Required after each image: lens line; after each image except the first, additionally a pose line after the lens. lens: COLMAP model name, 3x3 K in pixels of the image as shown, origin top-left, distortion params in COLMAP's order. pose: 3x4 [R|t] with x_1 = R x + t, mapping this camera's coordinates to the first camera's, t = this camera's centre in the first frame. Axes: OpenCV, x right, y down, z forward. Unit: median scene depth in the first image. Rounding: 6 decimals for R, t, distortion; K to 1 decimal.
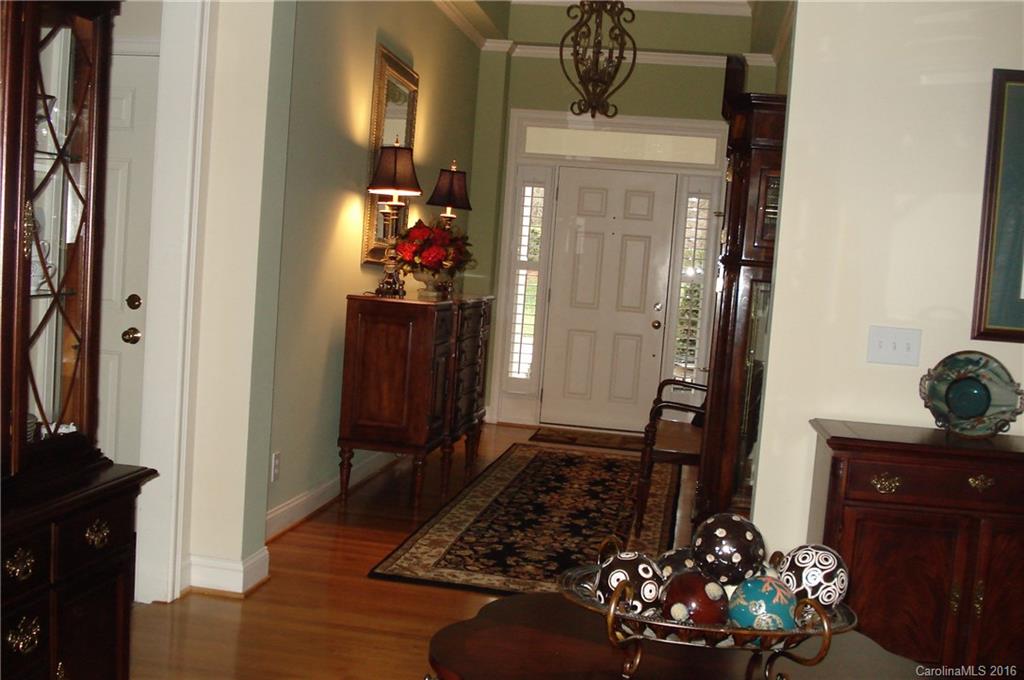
lens RADIAL K [[1181.5, 0, 508.8], [0, 1181.5, 338.4], [0, 0, 1]] dist [-0.121386, 0.000000]
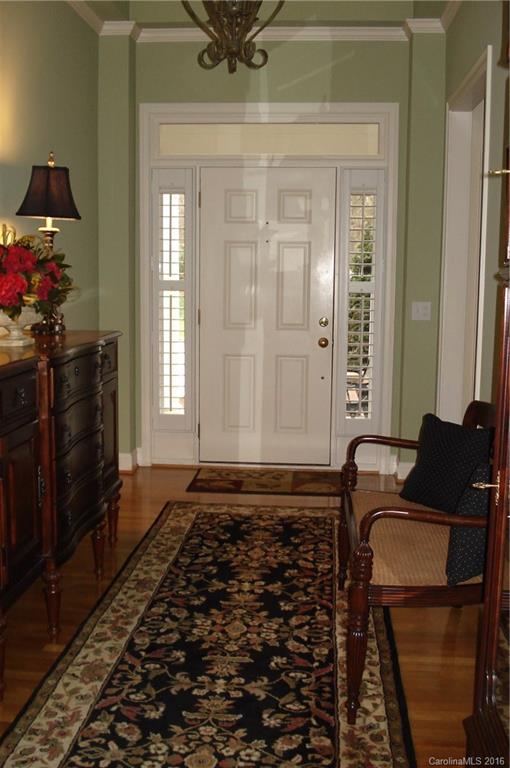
lens RADIAL K [[886.1, 0, 257.2], [0, 886.1, 386.5], [0, 0, 1]] dist [-0.121386, 0.000000]
pose [[0.994378, -0.073559, 0.076171, 0.024844], [0.068551, 0.995436, 0.066397, -0.028184], [-0.080707, -0.060802, 0.994882, 0.368063]]
